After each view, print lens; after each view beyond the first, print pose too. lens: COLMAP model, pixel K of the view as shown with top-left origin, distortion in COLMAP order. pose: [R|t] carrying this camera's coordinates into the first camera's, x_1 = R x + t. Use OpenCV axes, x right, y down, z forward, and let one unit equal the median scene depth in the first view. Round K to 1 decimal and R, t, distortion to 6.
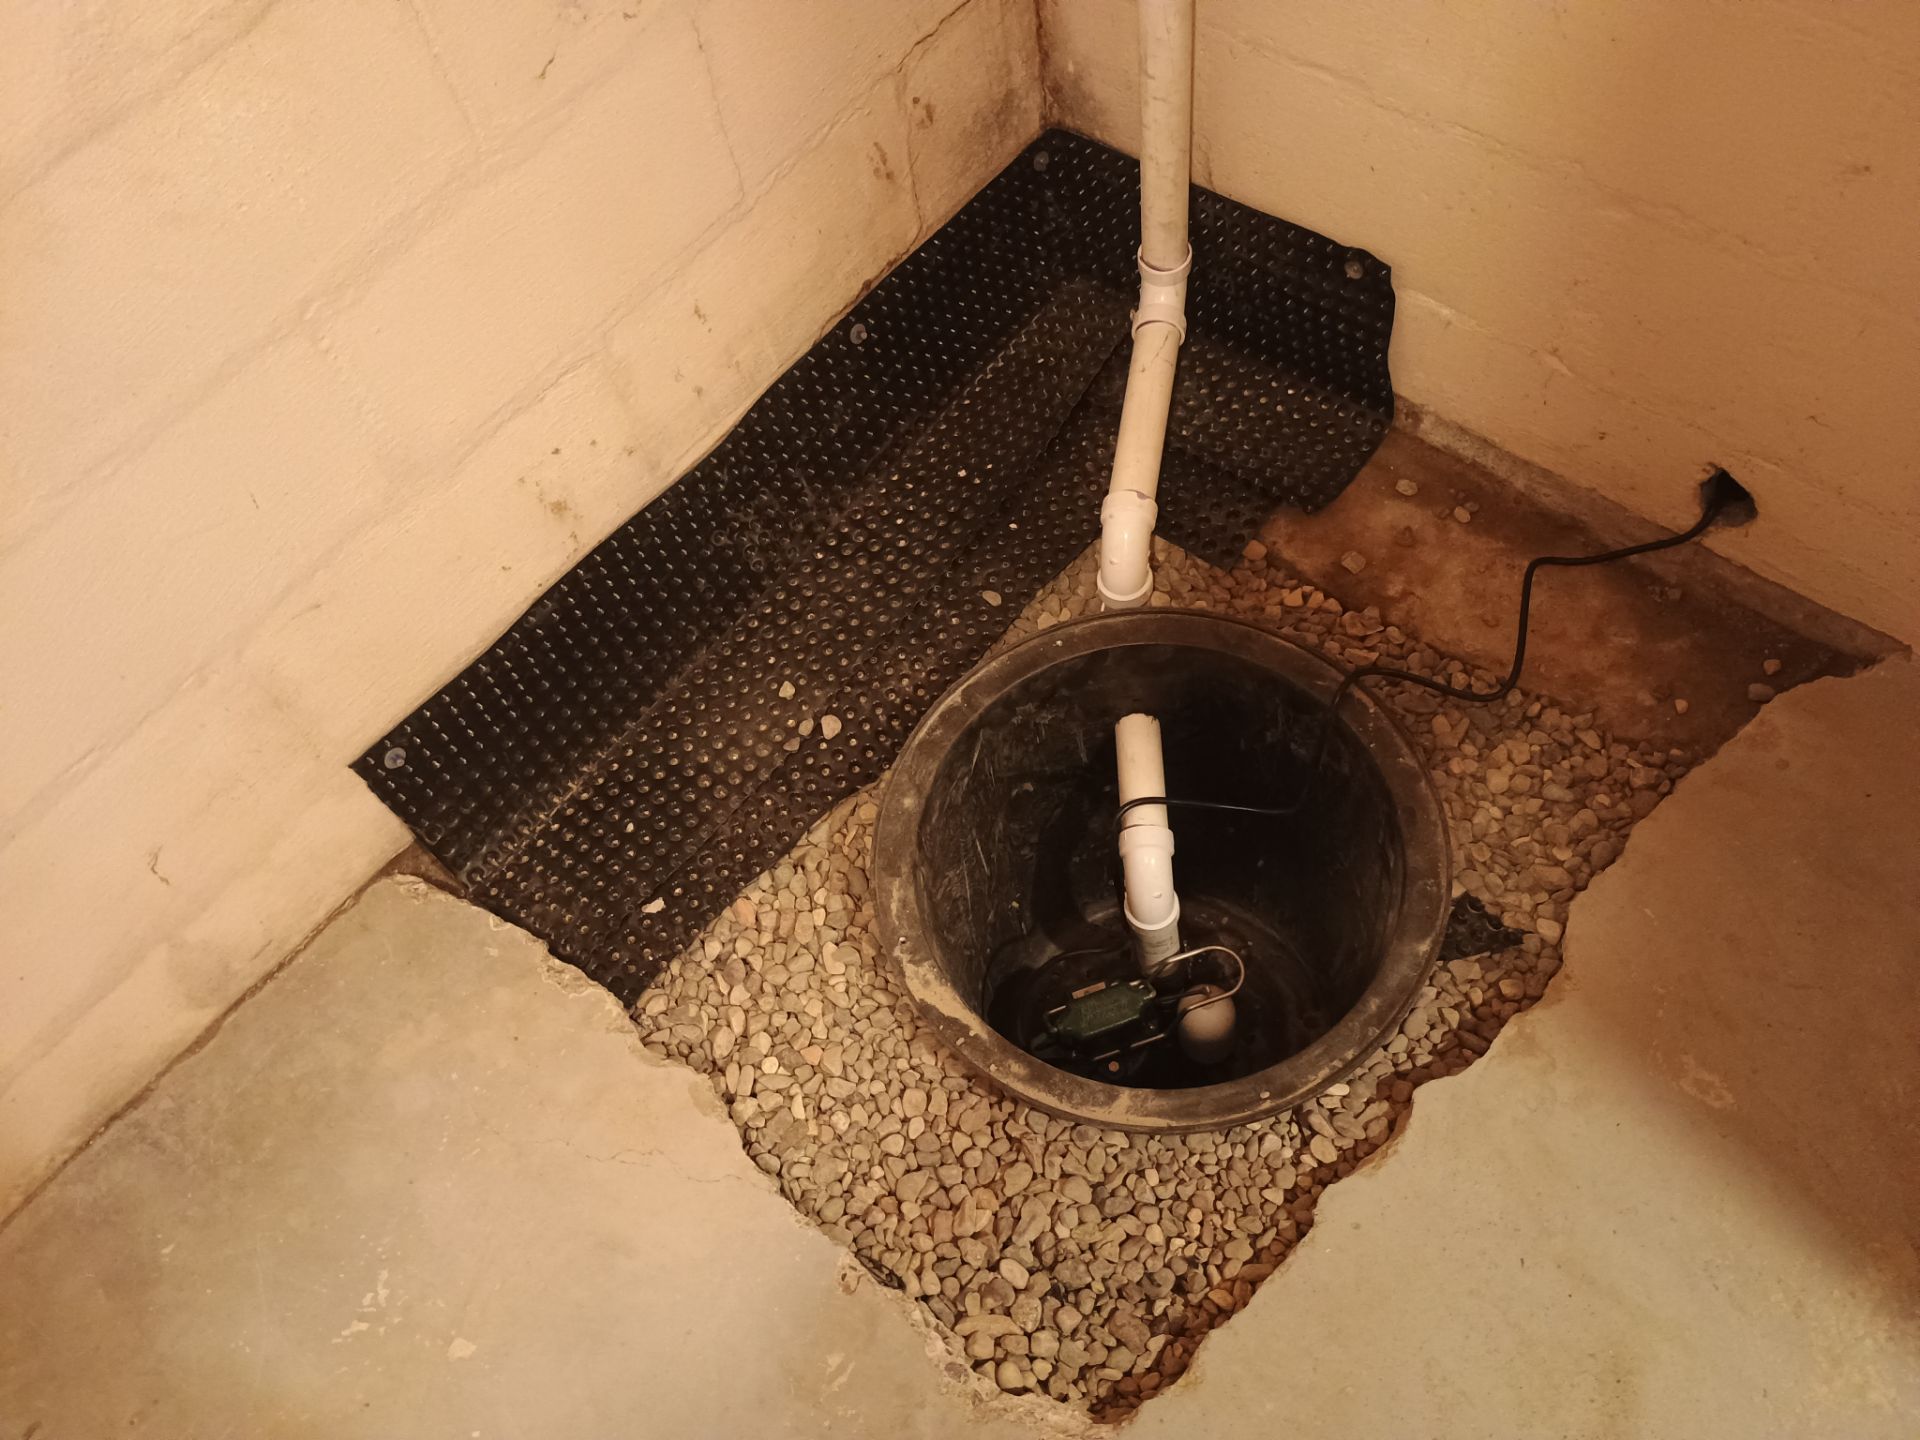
lens RADIAL K [[1639.4, 0, 949.2], [0, 1639.4, 720.2], [0, 0, 1]] dist [0.040226, -0.009964]
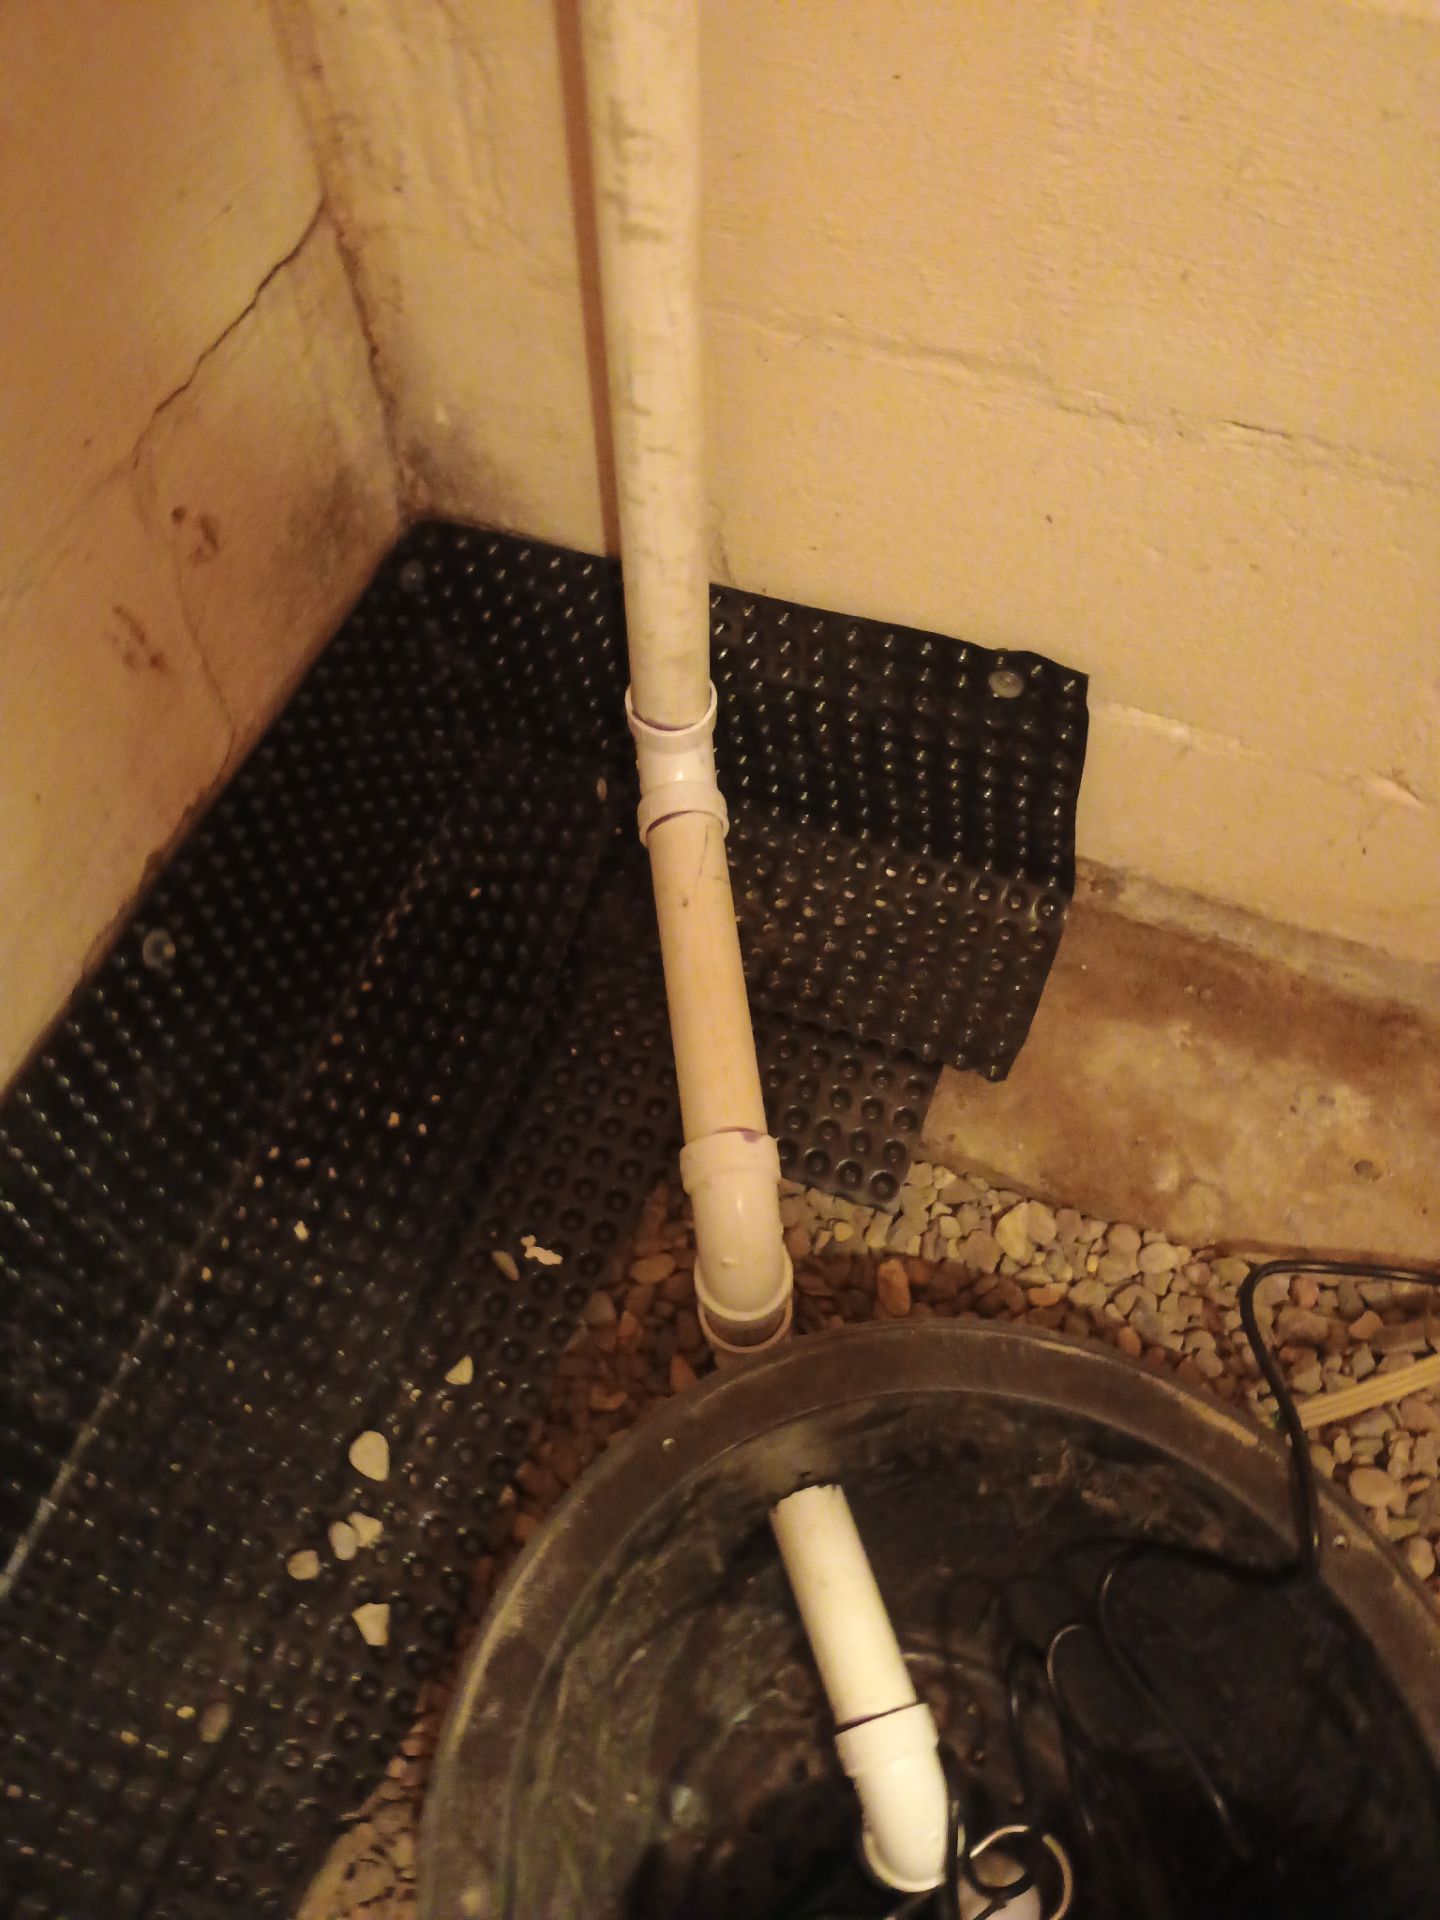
lens RADIAL K [[1663.6, 0, 709.2], [0, 1663.6, 956.1], [0, 0, 1]] dist [0.041128, -0.020833]
pose [[0.945569, -0.212057, 0.246844, -0.020984], [0.225583, 0.973835, -0.027530, -0.182087], [-0.234547, 0.081715, 0.968664, 0.446255]]
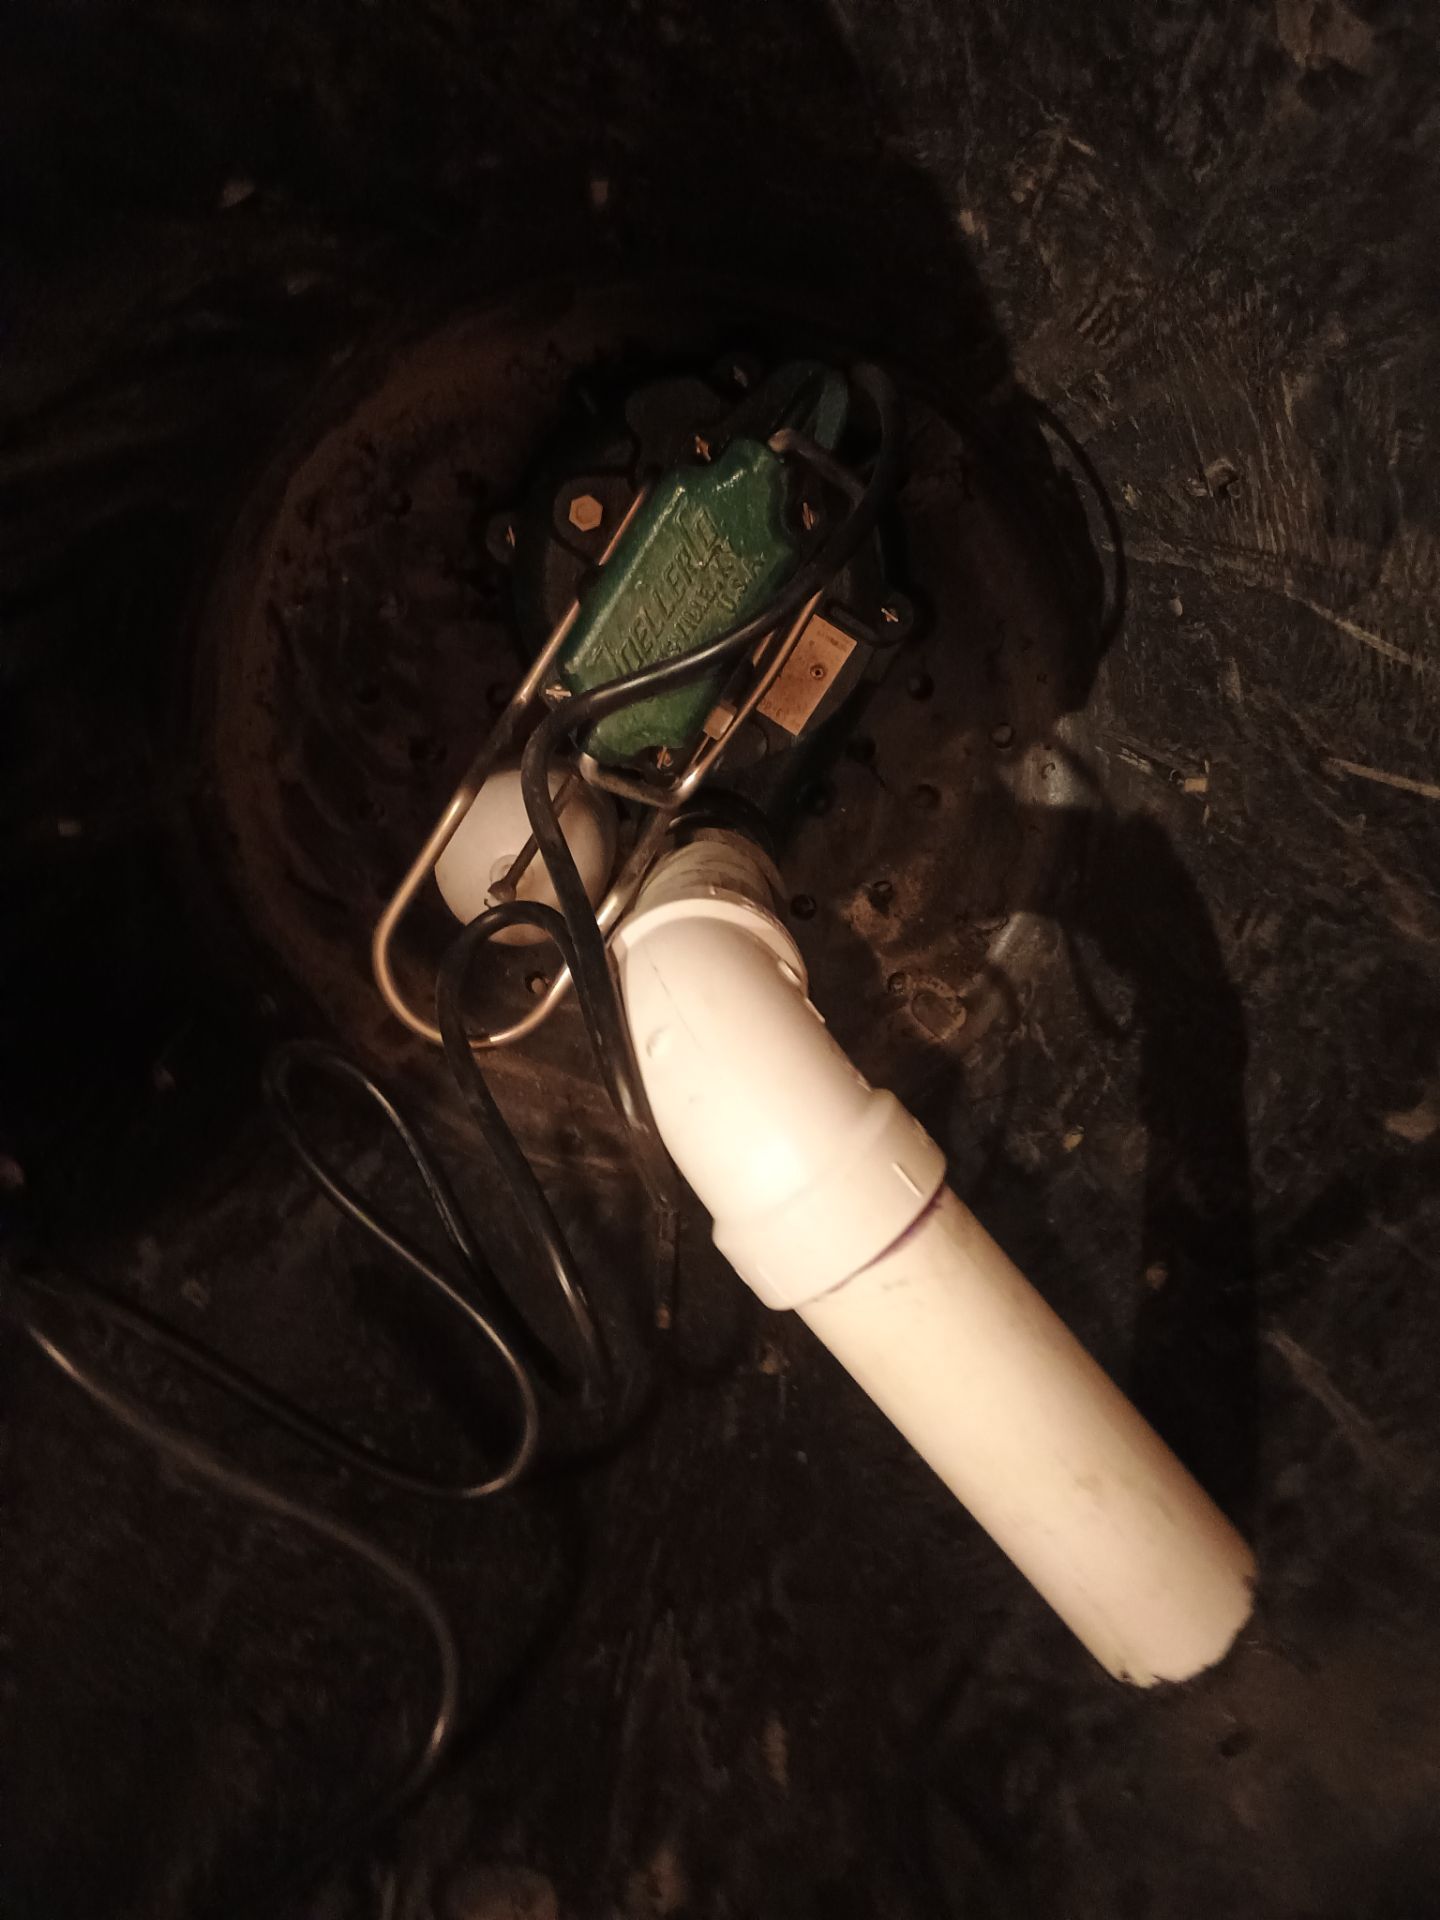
lens RADIAL K [[1651.4, 0, 730.7], [0, 1651.4, 955.1], [0, 0, 1]] dist [0.070640, -0.079242]
pose [[-0.763254, 0.586280, 0.271512, 0.046491], [-0.508898, -0.804433, 0.306447, 0.038843], [0.398077, 0.095724, 0.912344, 0.783203]]
